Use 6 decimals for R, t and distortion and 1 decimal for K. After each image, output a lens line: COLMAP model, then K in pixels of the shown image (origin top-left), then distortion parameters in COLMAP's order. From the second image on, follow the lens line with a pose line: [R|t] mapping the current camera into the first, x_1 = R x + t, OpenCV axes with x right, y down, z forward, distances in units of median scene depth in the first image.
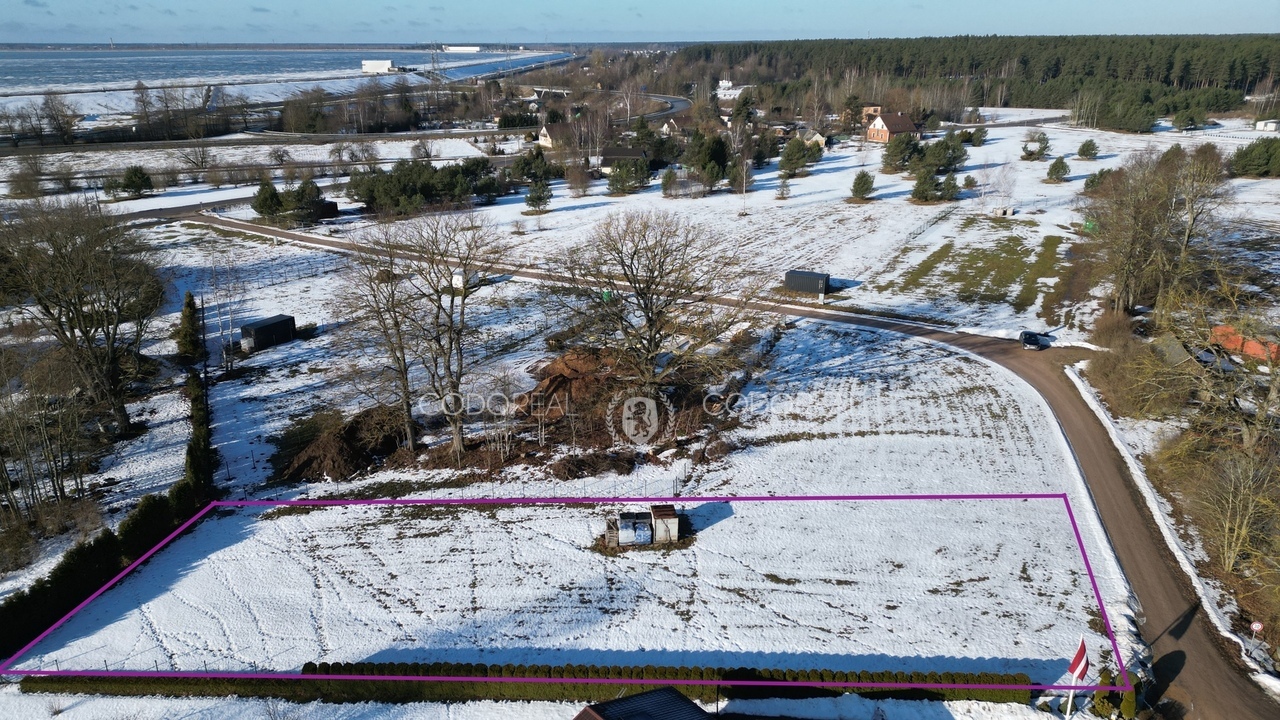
lens RADIAL K [[888.0, 0, 638.3], [0, 888.0, 364.5], [0, 0, 1]] dist [0.096434, -0.097975]
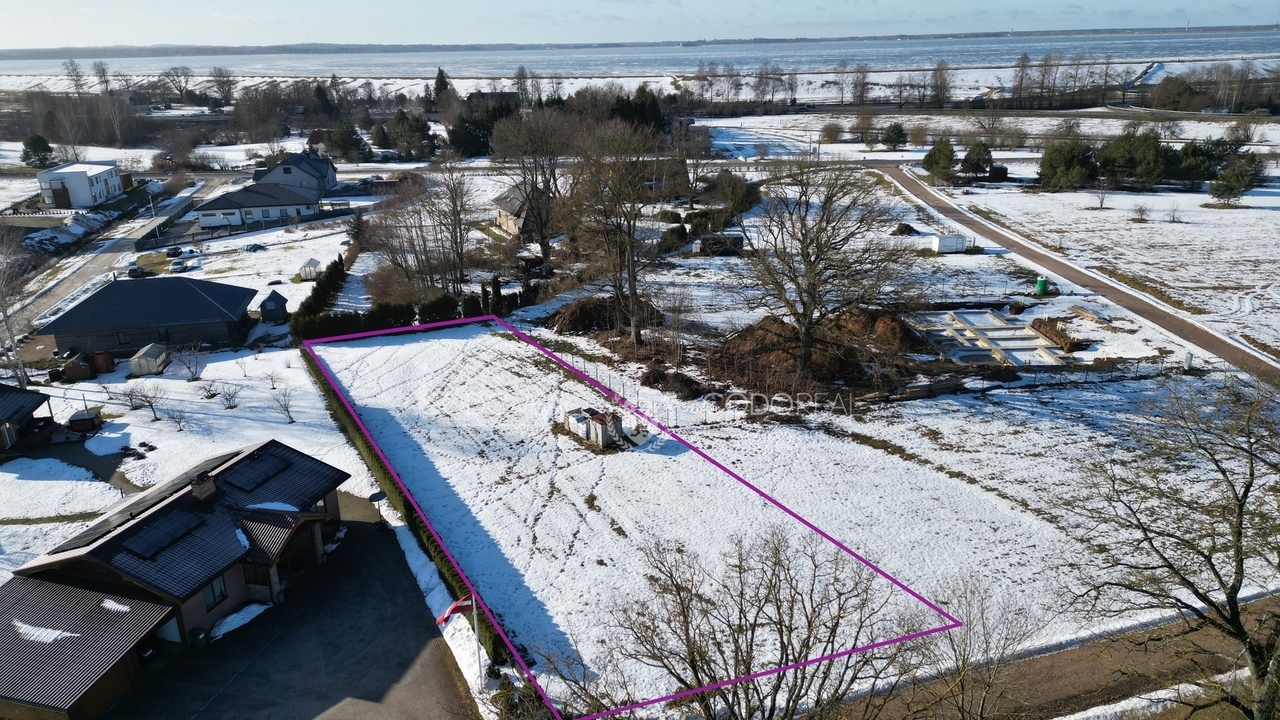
lens RADIAL K [[888.0, 0, 638.3], [0, 888.0, 364.5], [0, 0, 1]] dist [0.096434, -0.097975]
pose [[0.515825, 0.287547, -0.806995, 0.747887], [-0.275534, 0.947622, 0.161536, -0.063927], [0.811175, 0.139030, 0.568036, 0.361407]]
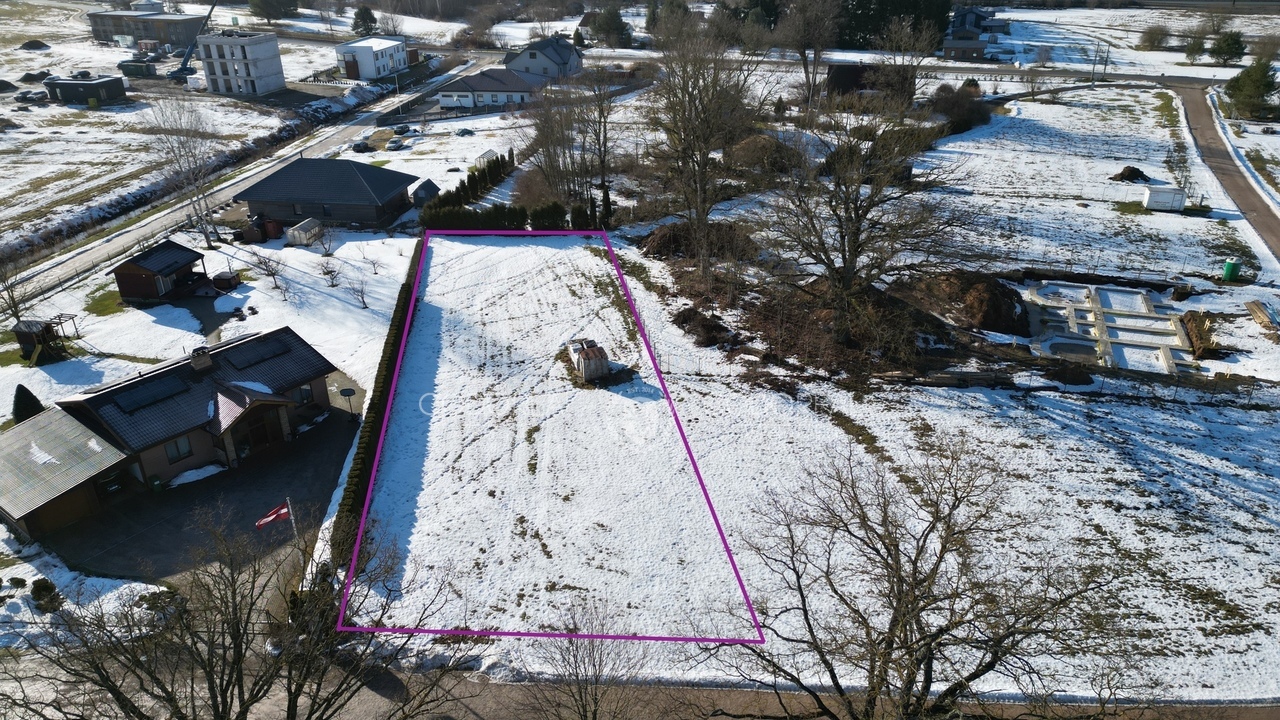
lens RADIAL K [[888.0, 0, 638.3], [0, 888.0, 364.5], [0, 0, 1]] dist [0.096434, -0.097975]
pose [[0.171467, 0.445692, -0.878611, 0.834546], [-0.323243, 0.867901, 0.377176, -0.205874], [0.930652, 0.219332, 0.292883, 0.629803]]
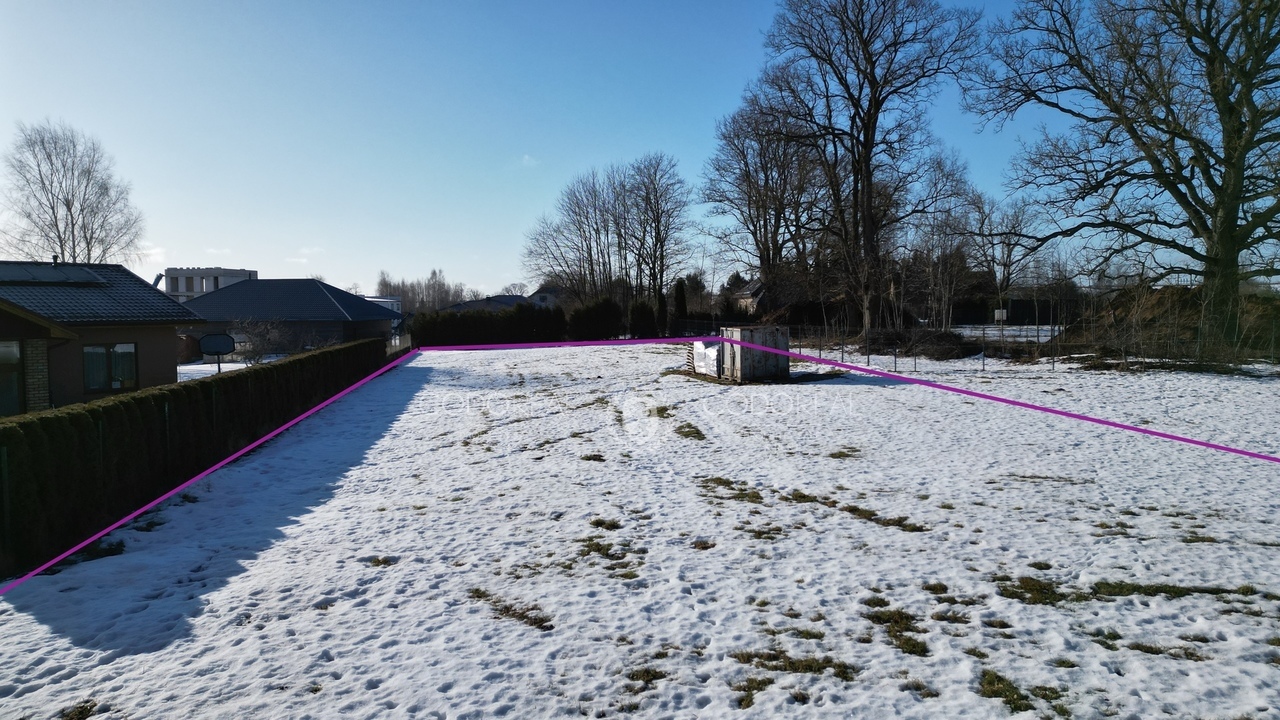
lens RADIAL K [[886.1, 0, 636.6], [0, 886.1, 359.2], [0, 0, 1]] dist [0.109449, -0.117966]
pose [[0.195781, 0.062343, -0.978664, 0.442189], [-0.328074, 0.944636, -0.005456, 0.177270], [0.924141, 0.322142, 0.205395, 0.710940]]
